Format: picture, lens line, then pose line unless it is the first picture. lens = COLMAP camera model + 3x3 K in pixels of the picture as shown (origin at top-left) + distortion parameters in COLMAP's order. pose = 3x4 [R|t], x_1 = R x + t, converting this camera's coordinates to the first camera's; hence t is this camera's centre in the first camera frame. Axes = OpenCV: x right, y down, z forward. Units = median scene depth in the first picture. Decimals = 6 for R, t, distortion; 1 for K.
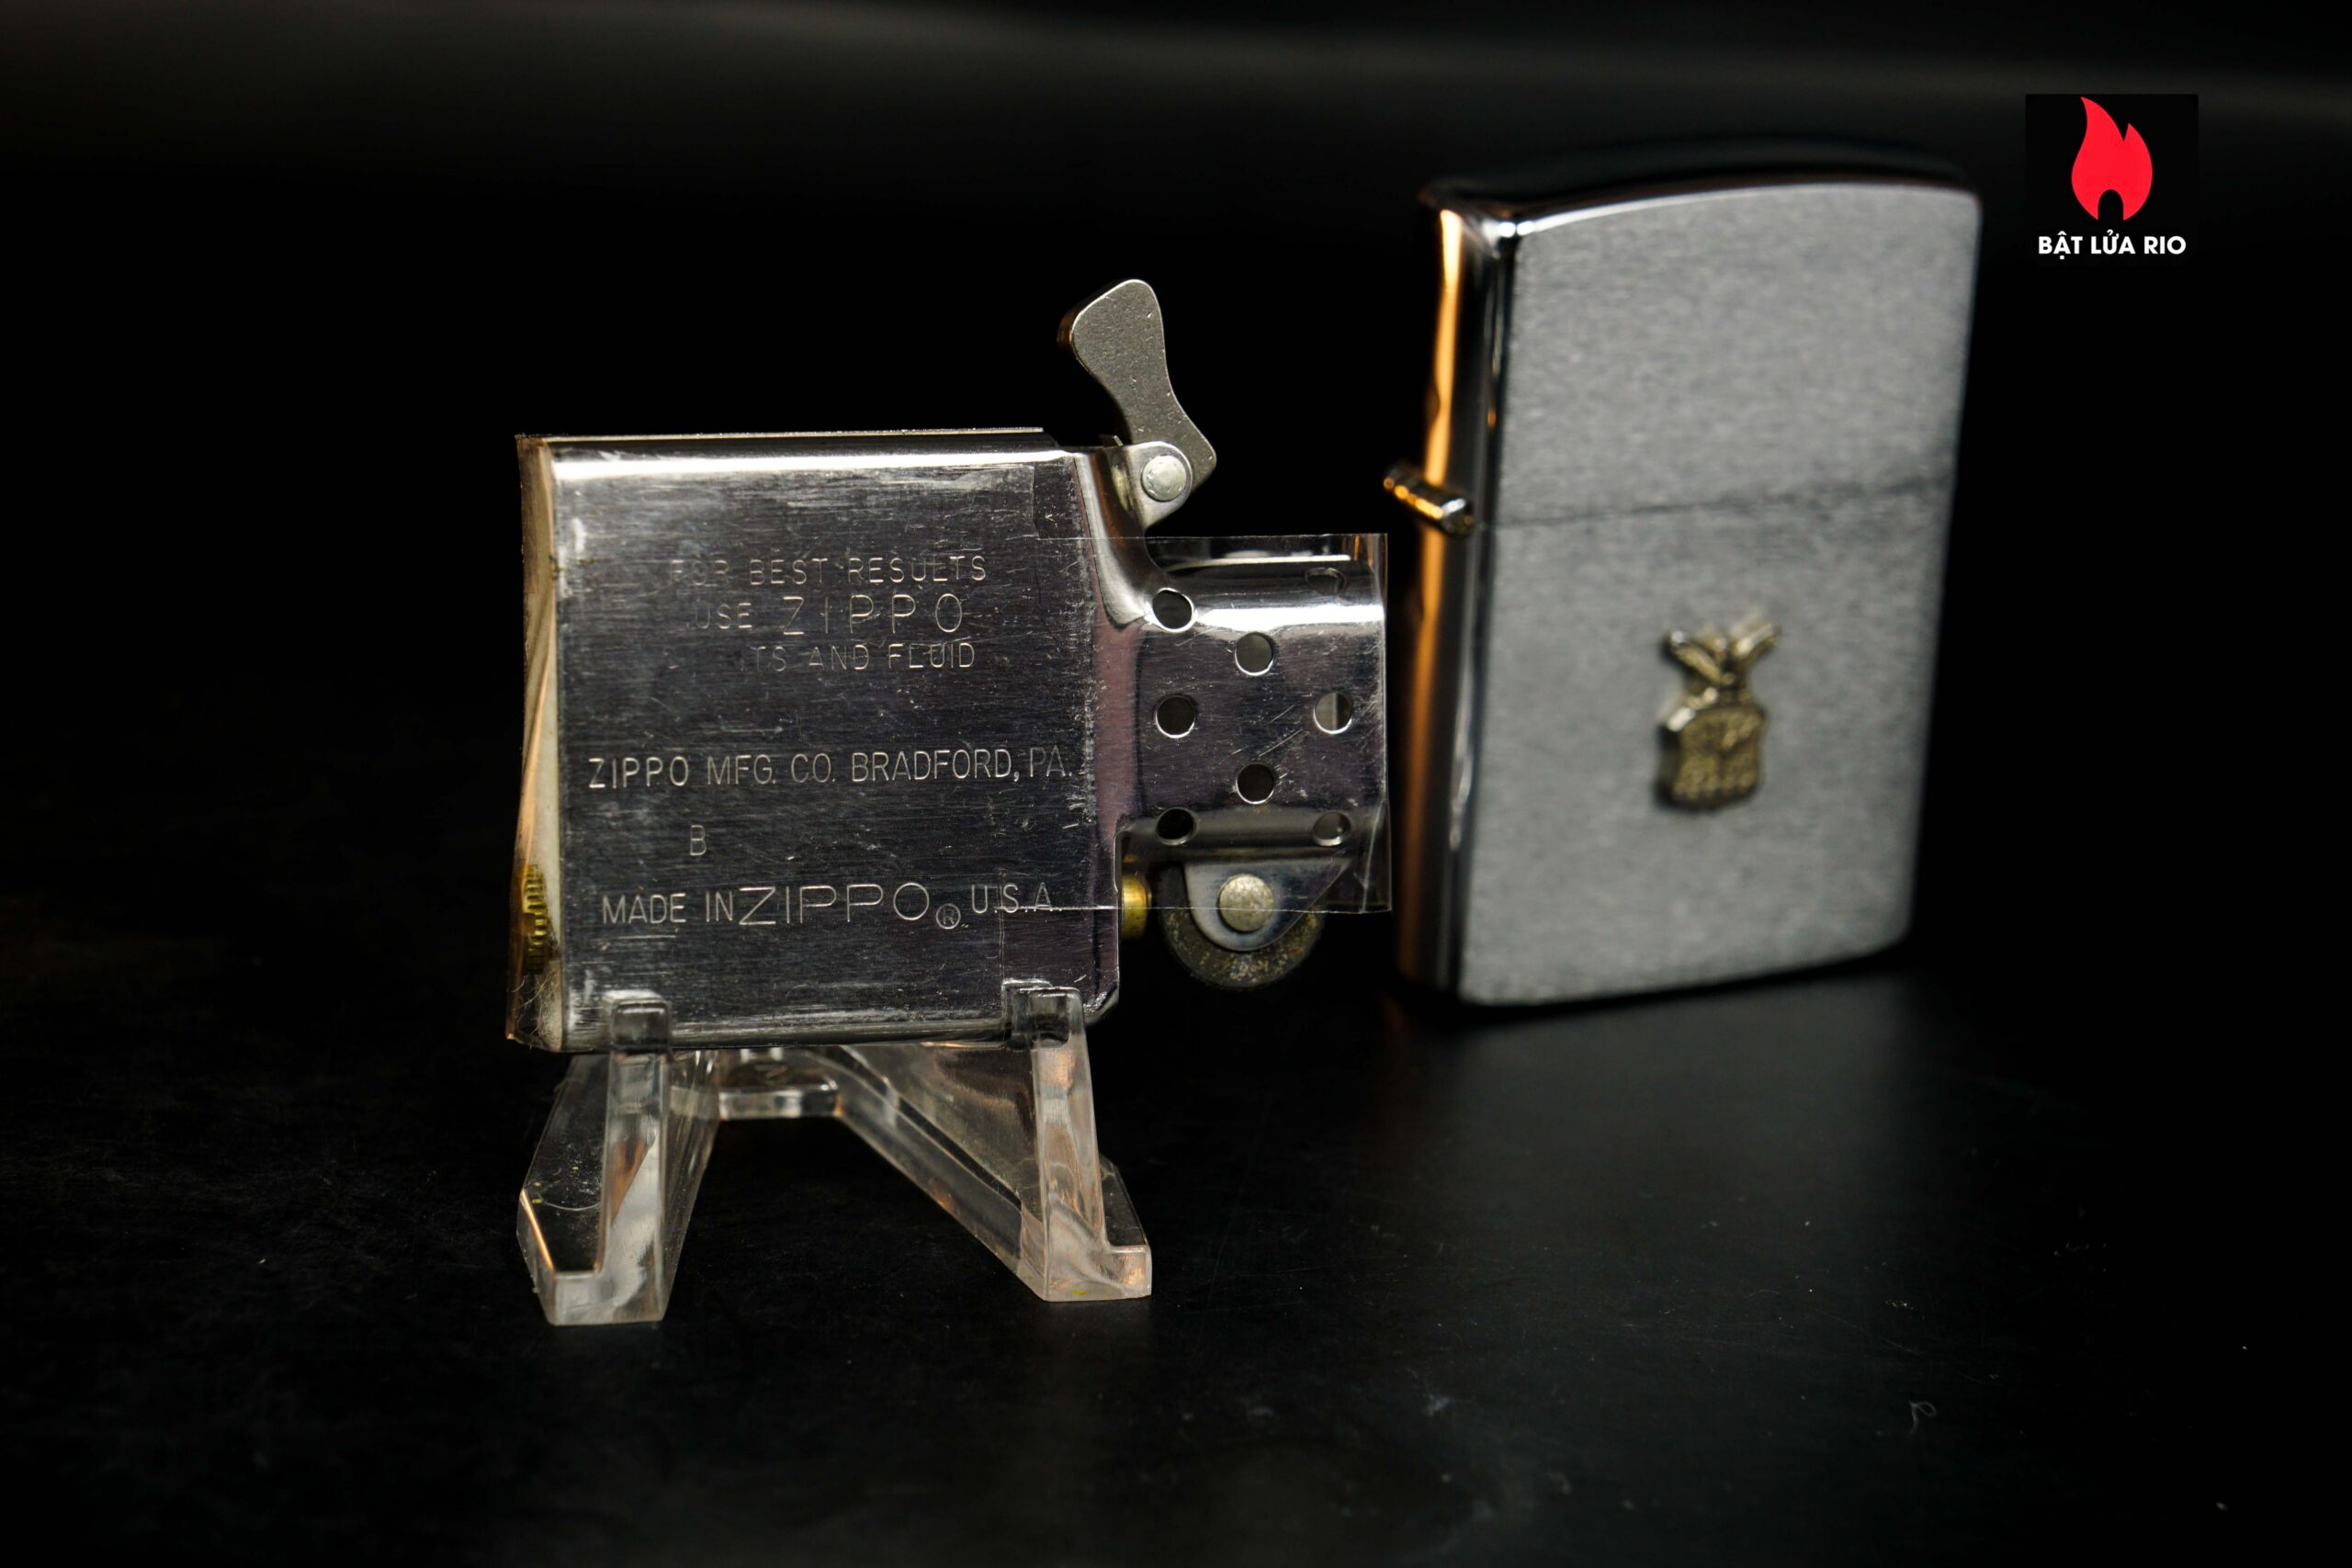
lens RADIAL K [[5315.1, 0, 1176.0], [0, 5315.1, 784.0], [0, 0, 1]] dist [0.052607, 0.113726]
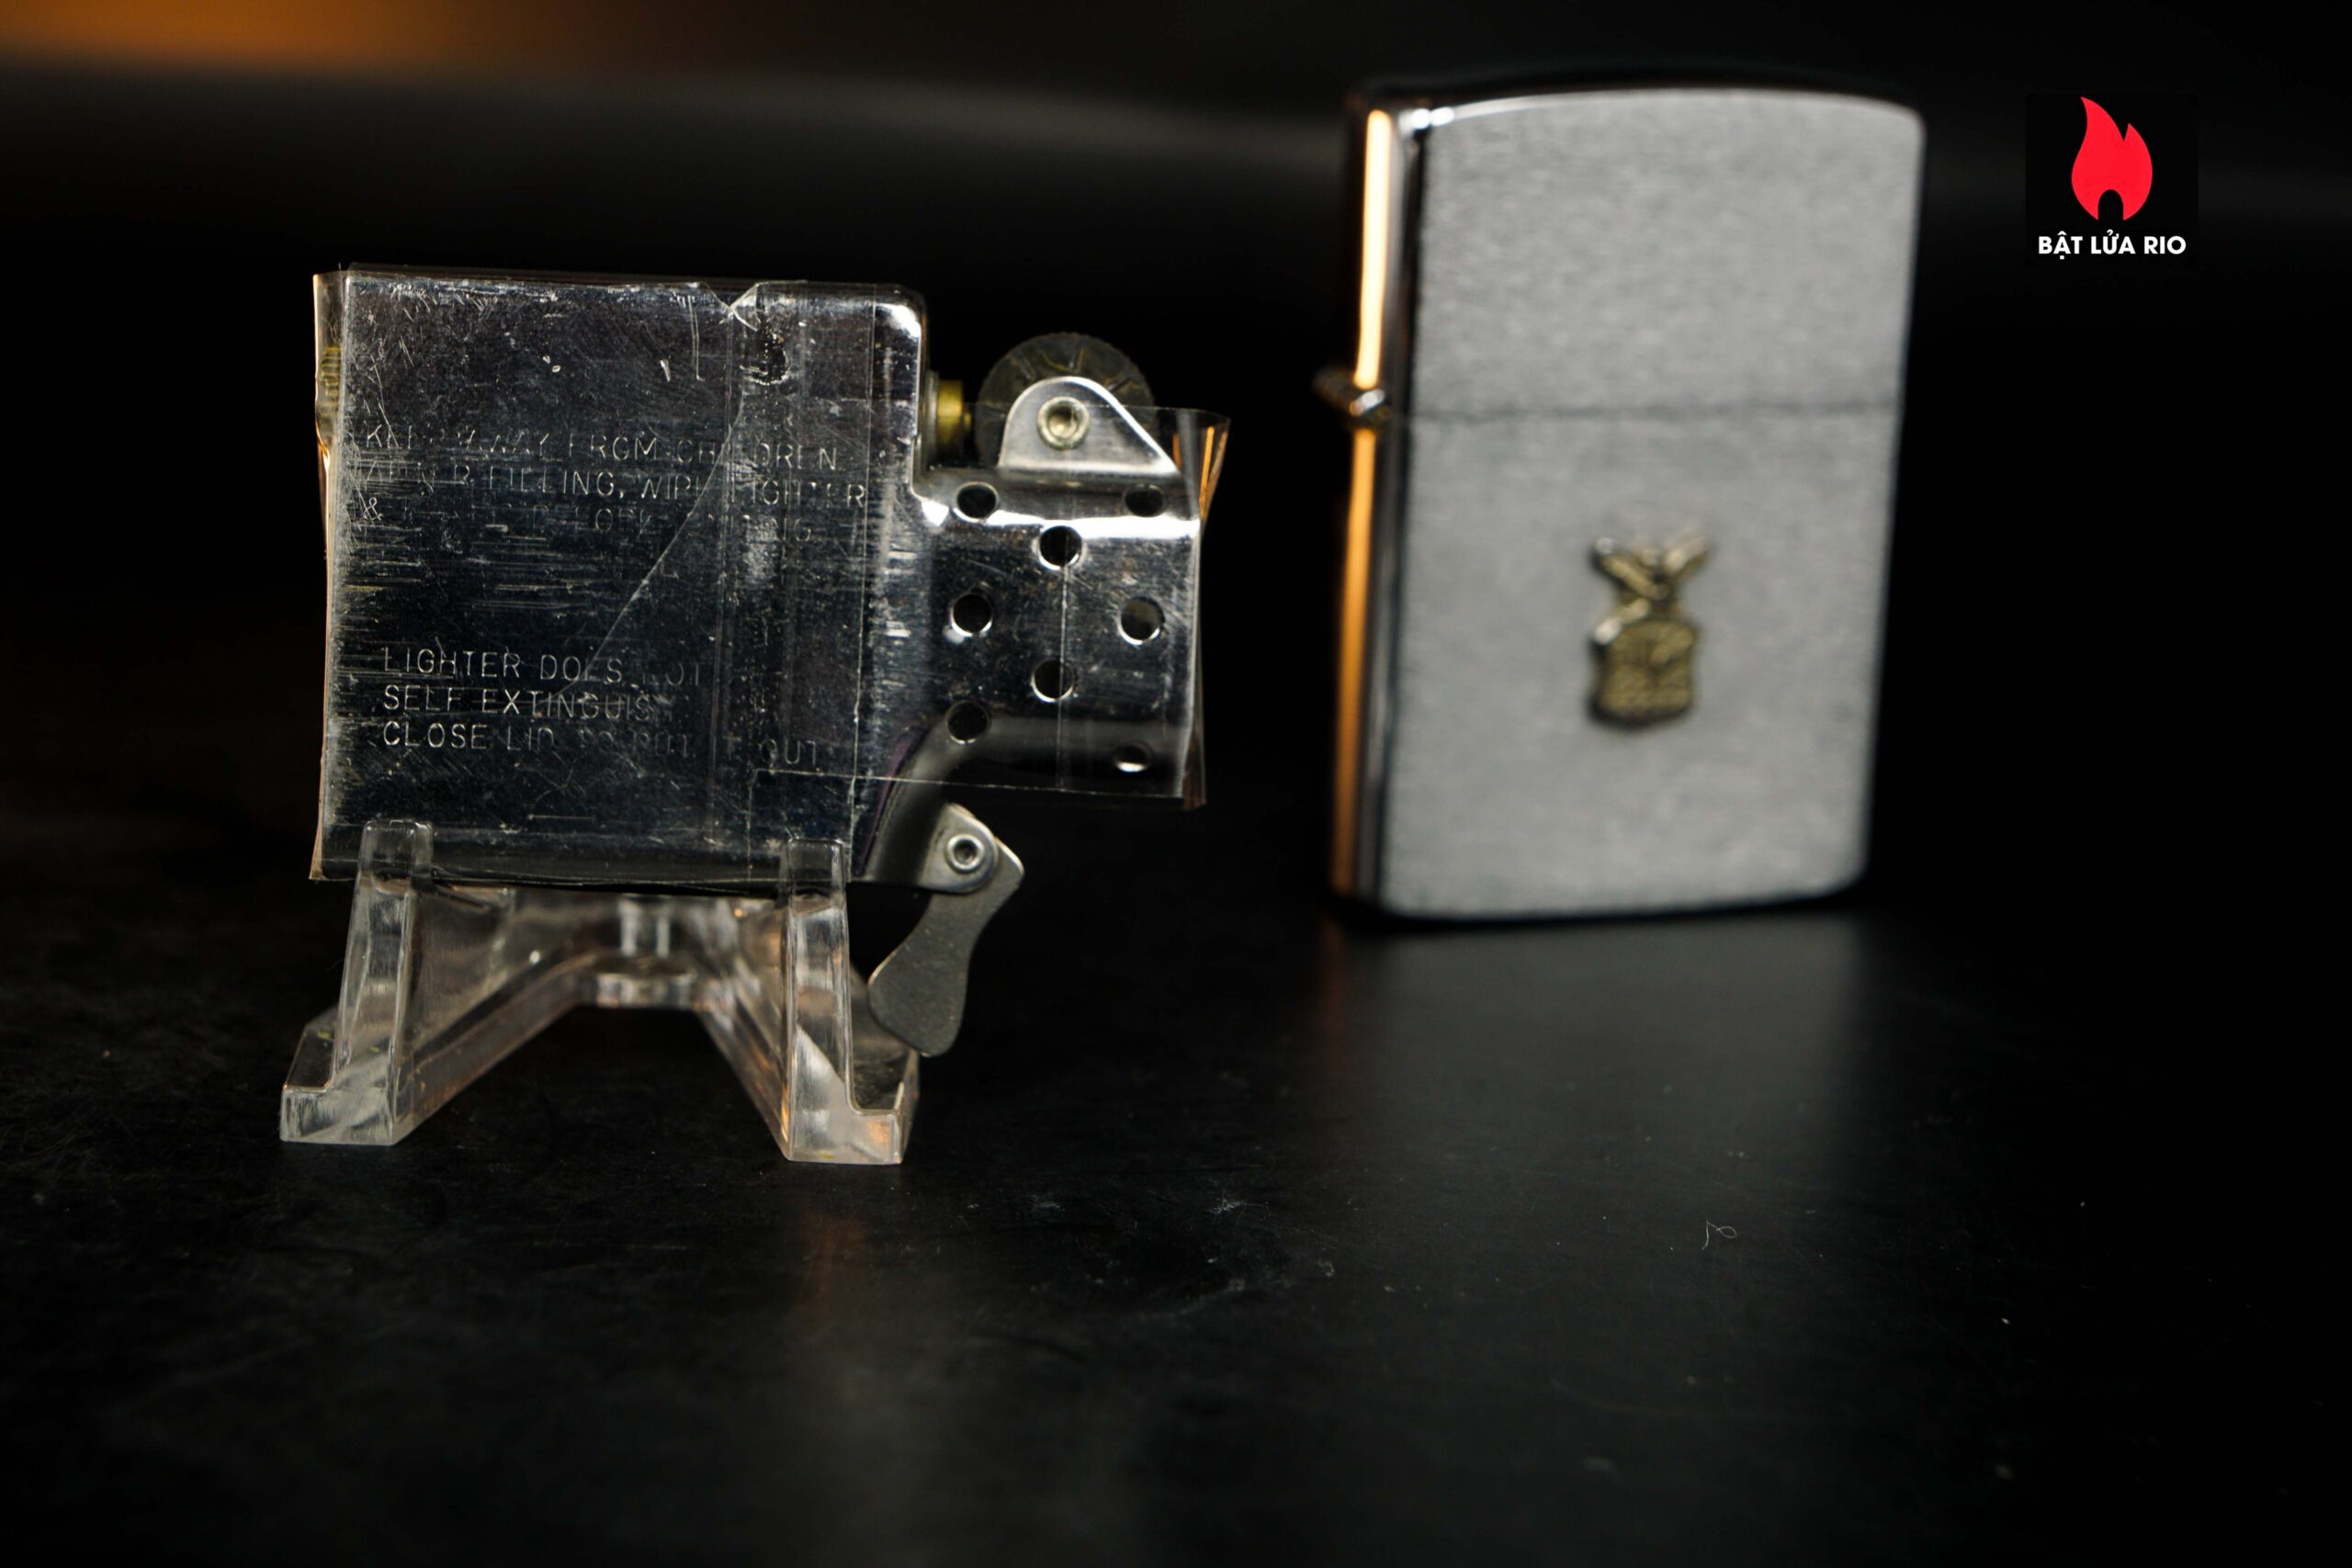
lens RADIAL K [[5315.1, 0, 1176.0], [0, 5315.1, 784.0], [0, 0, 1]] dist [0.052607, 0.113726]
pose [[0.995275, 0.023897, -0.094106, 0.109146], [-0.030859, 0.996837, -0.073234, 0.092436], [0.092059, 0.075792, 0.992865, 0.005956]]
